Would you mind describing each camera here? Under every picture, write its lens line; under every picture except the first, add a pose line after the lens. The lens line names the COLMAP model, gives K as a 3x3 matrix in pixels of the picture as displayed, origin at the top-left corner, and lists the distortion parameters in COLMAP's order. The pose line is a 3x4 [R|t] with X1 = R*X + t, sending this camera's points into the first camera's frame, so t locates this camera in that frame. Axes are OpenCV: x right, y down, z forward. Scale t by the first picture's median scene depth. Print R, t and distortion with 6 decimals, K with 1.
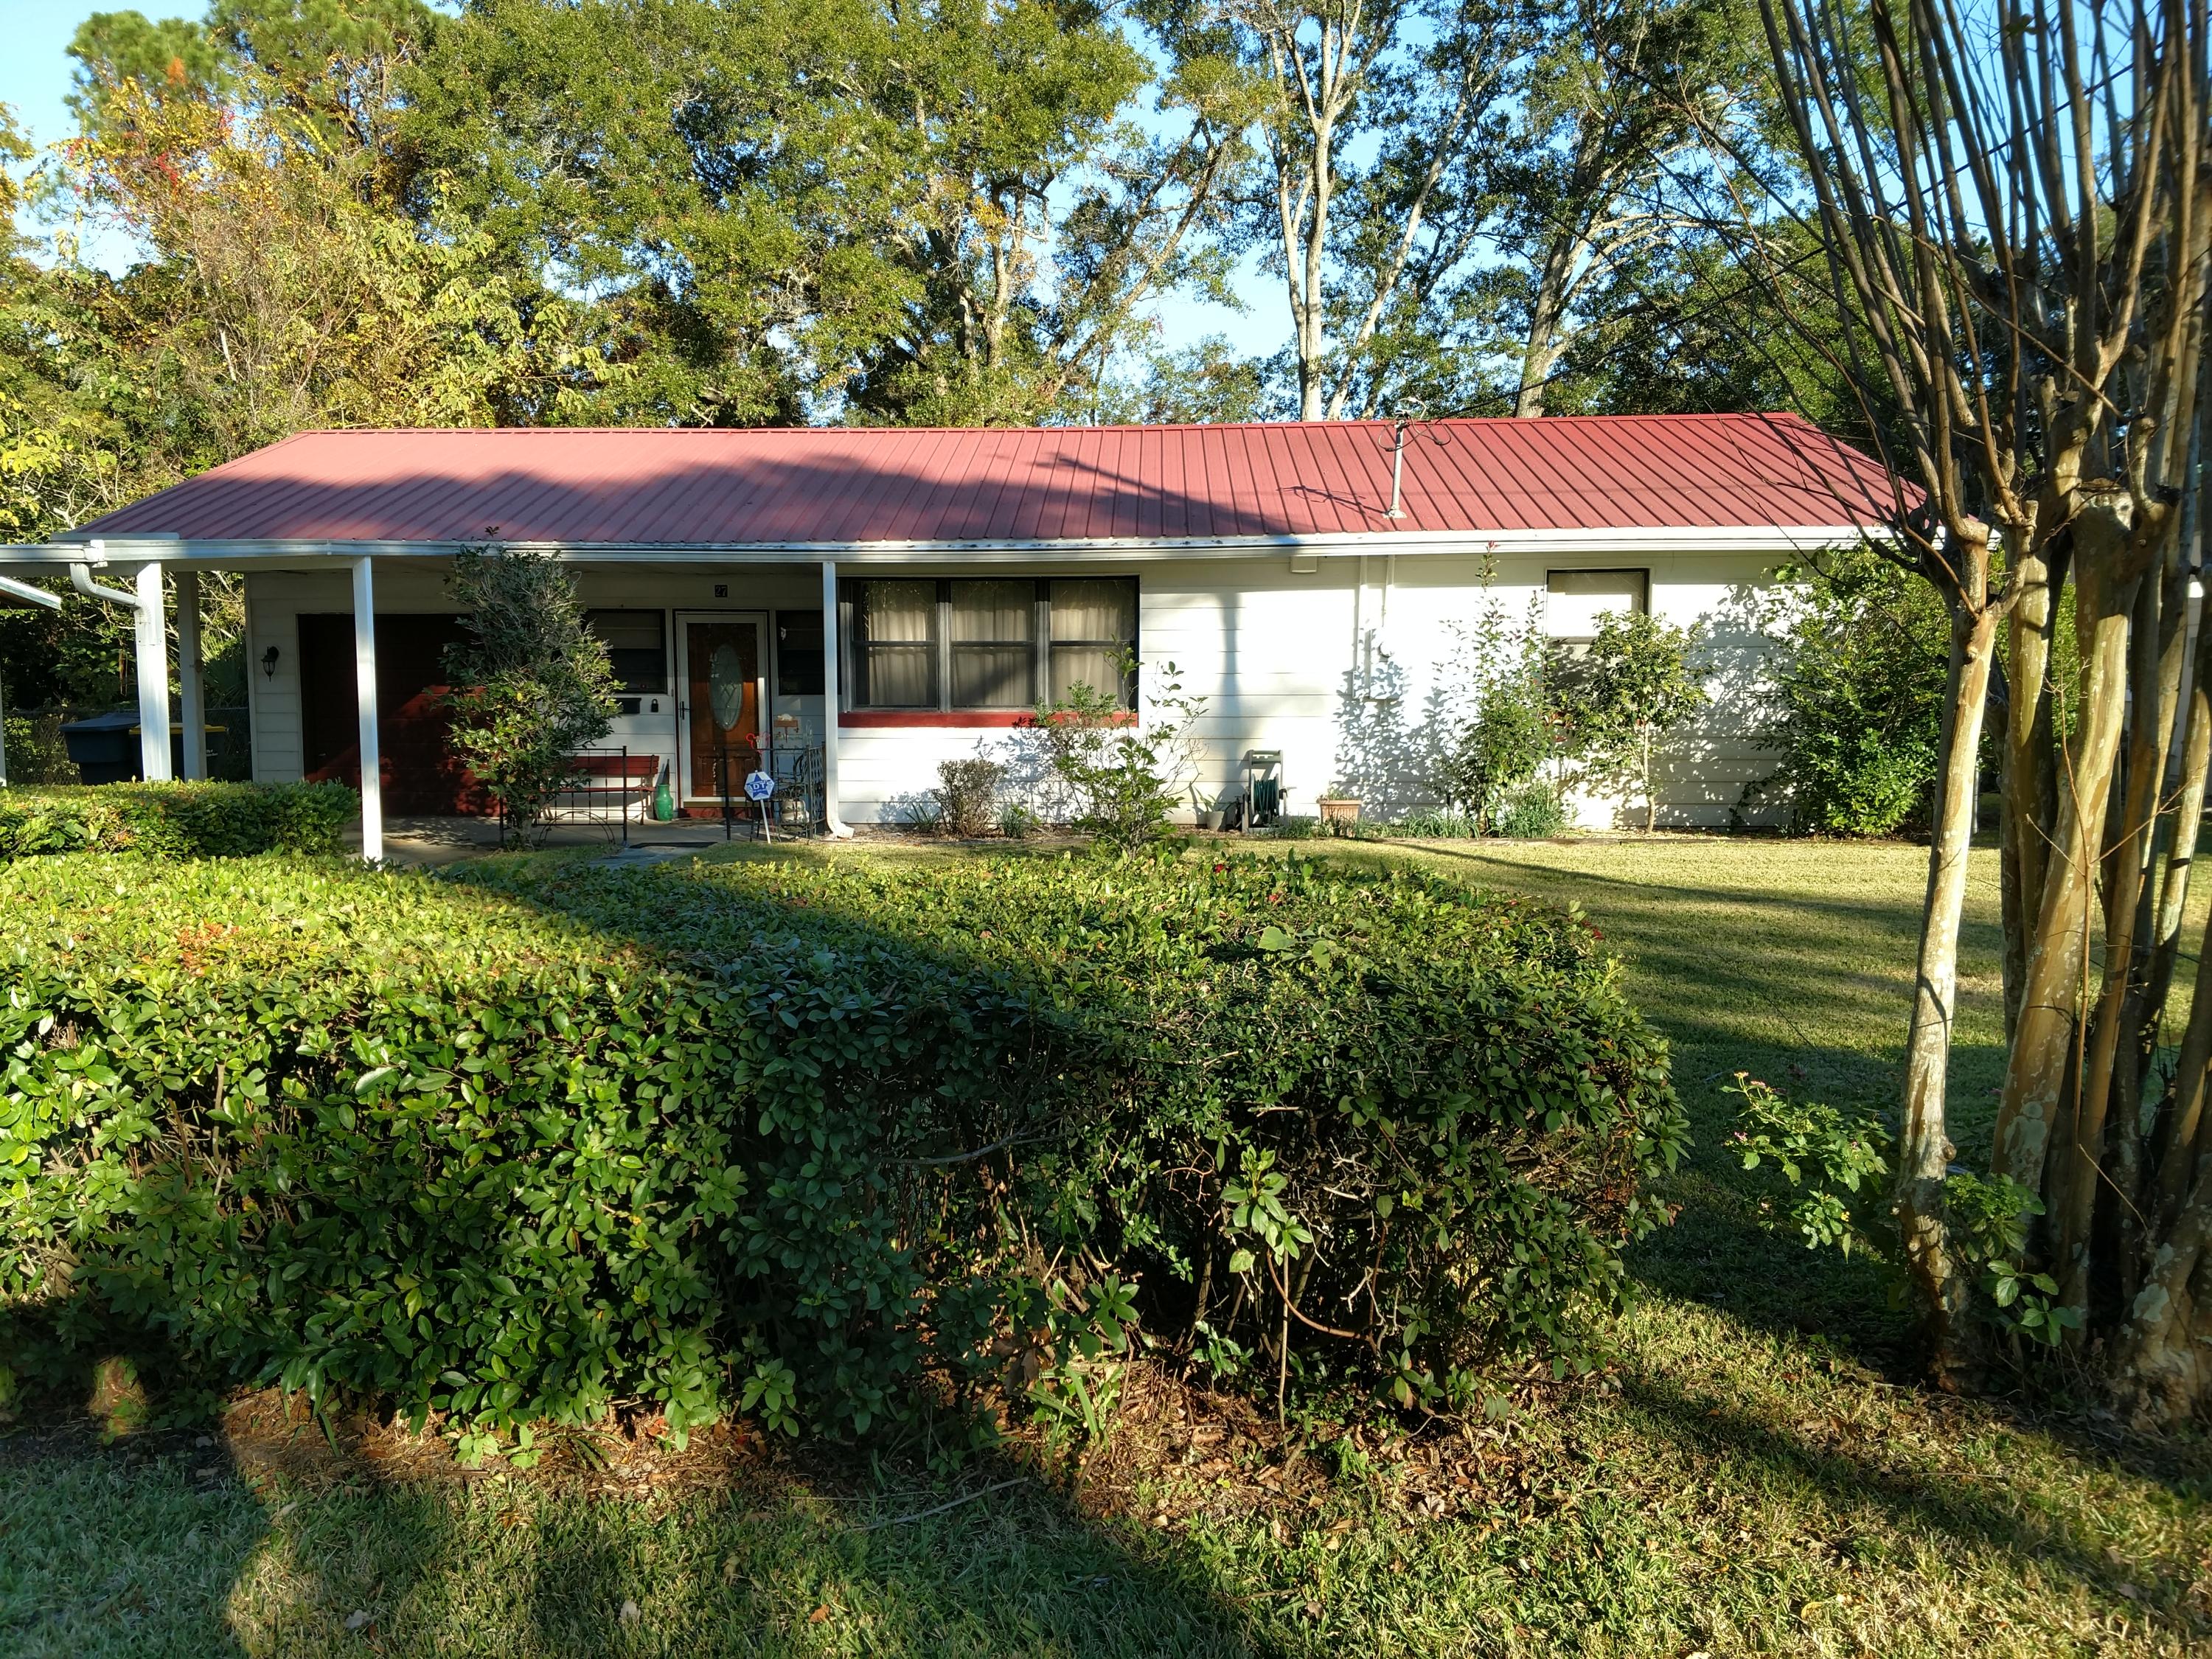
lens RADIAL K [[1692.5, 0, 1093.6], [0, 1692.5, 837.2], [0, 0, 1]] dist [0.196199, -0.404347]
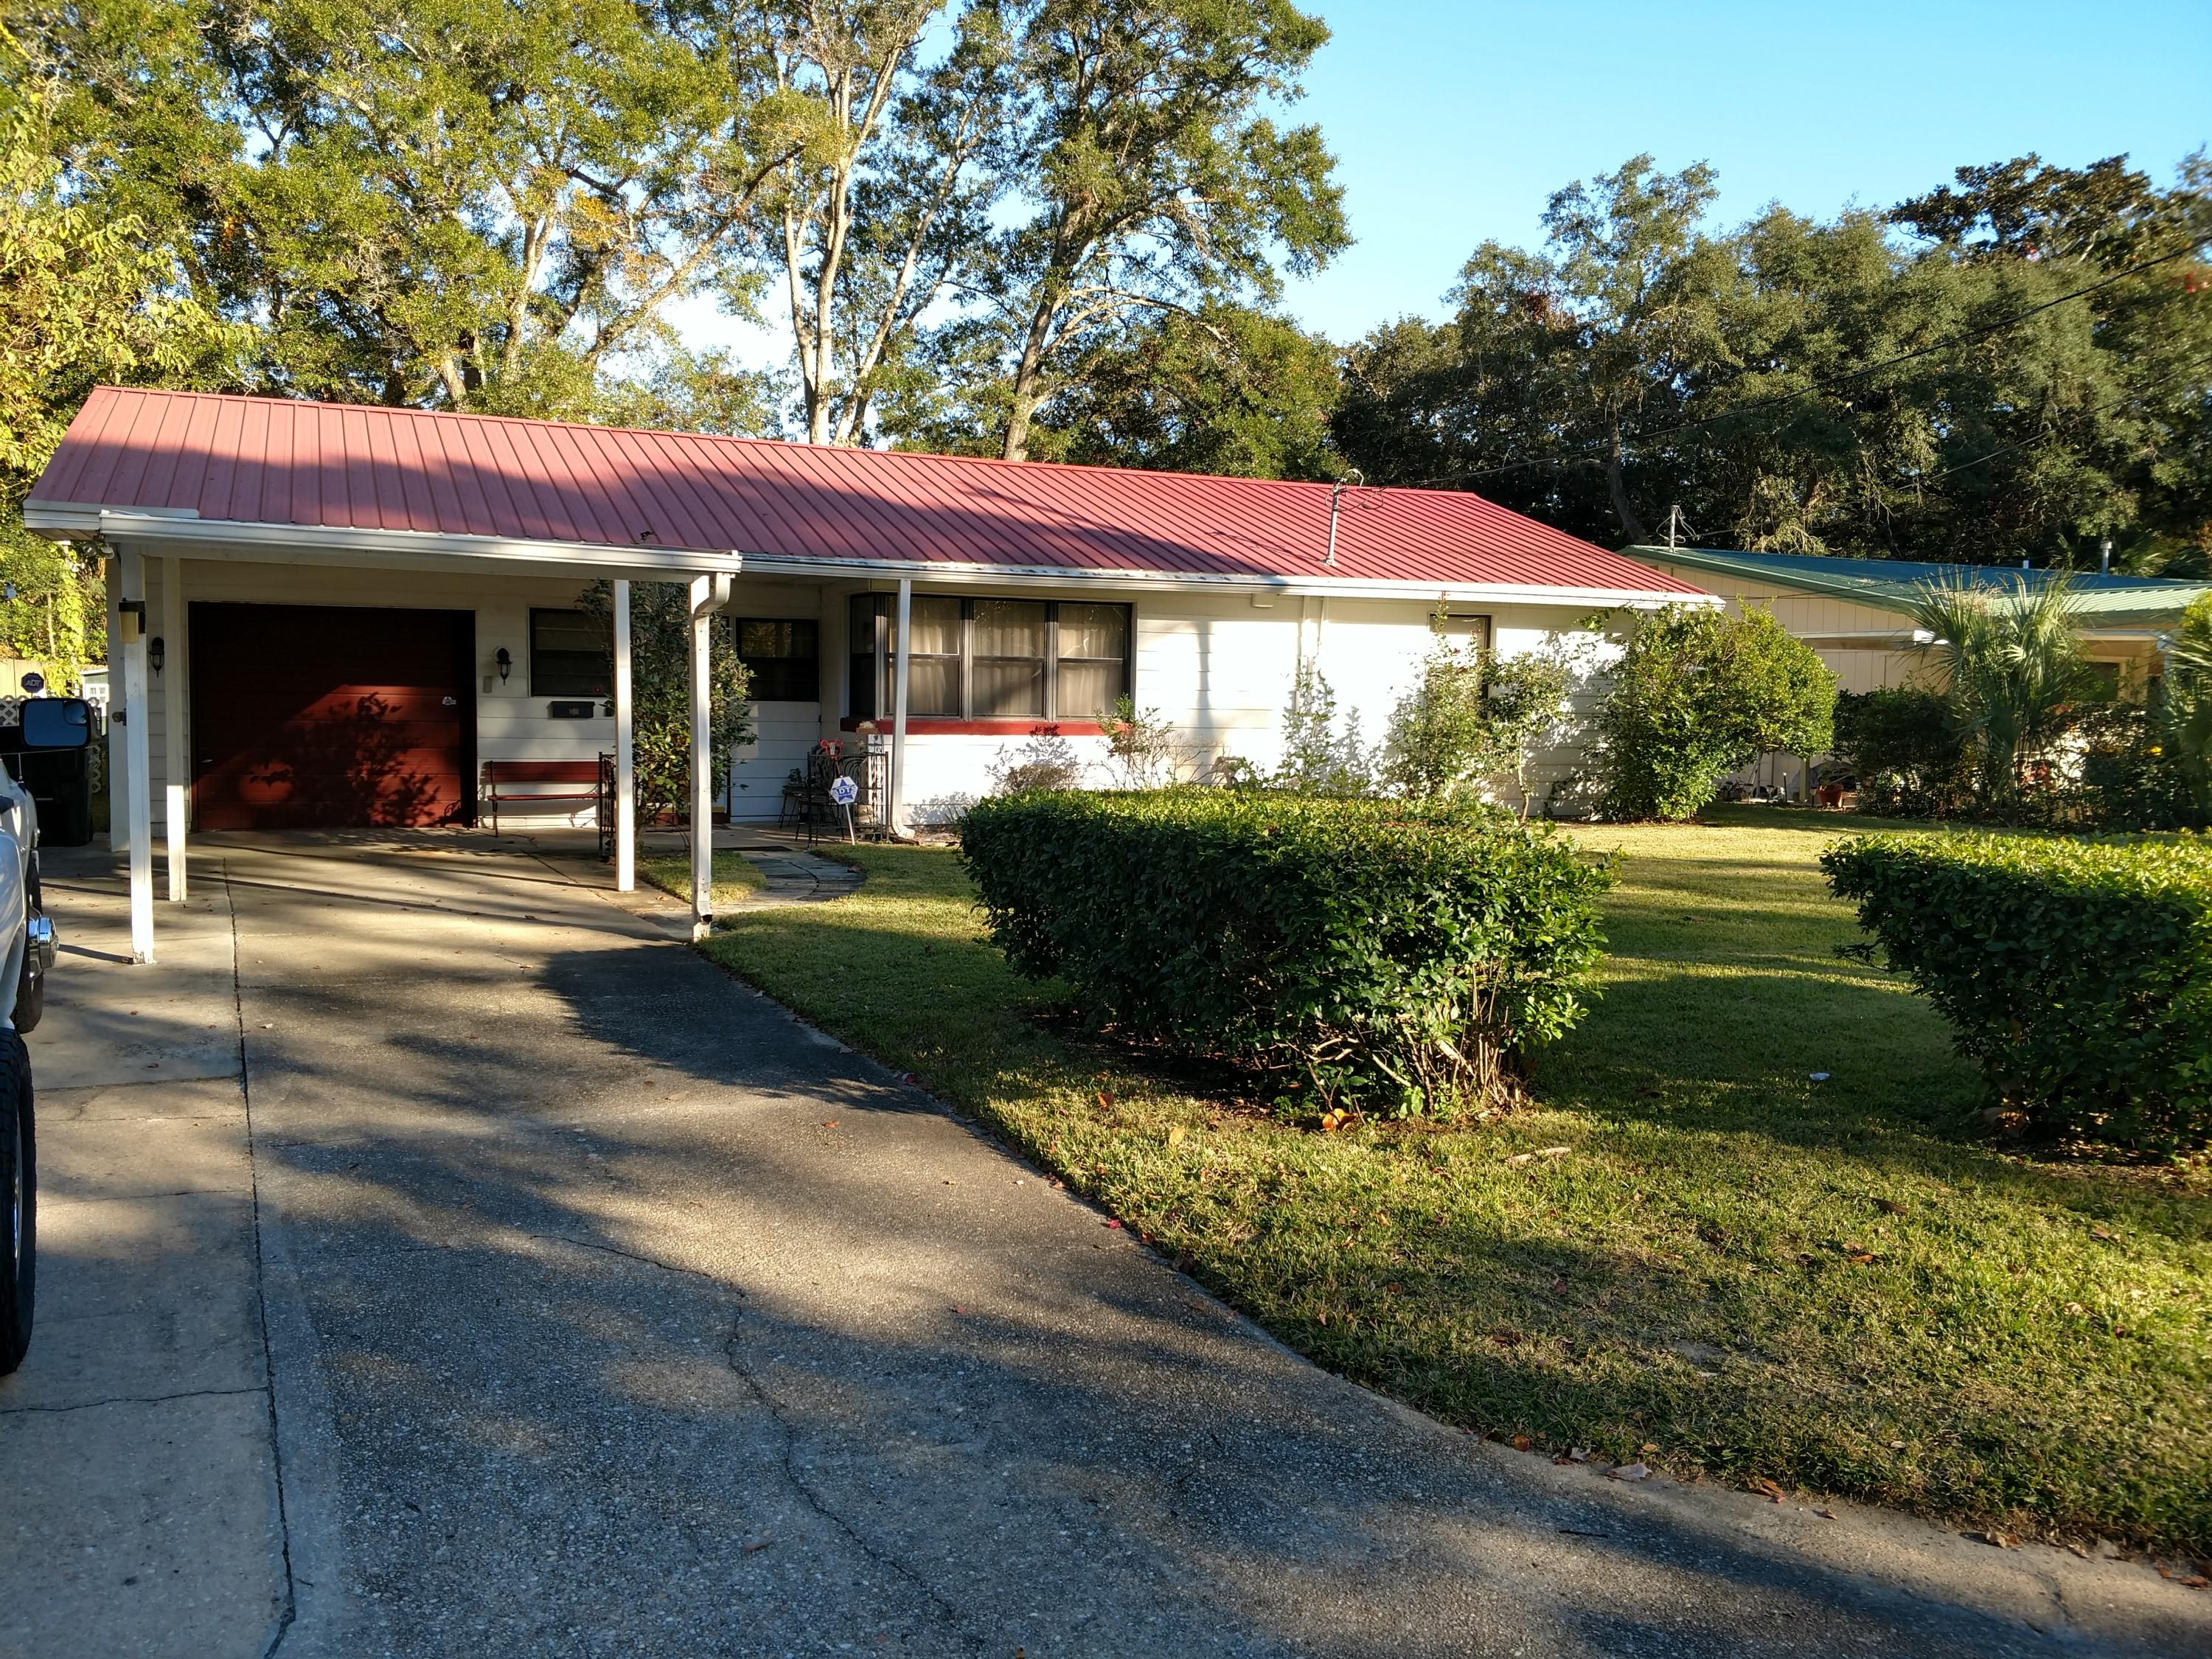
lens RADIAL K [[1692.5, 0, 1093.6], [0, 1692.5, 837.2], [0, 0, 1]] dist [0.196199, -0.404347]
pose [[0.890579, -0.020592, 0.454362, -0.518860], [0.022978, 0.999736, 0.000271, 0.001686], [-0.454247, 0.010198, 0.890817, 0.002069]]
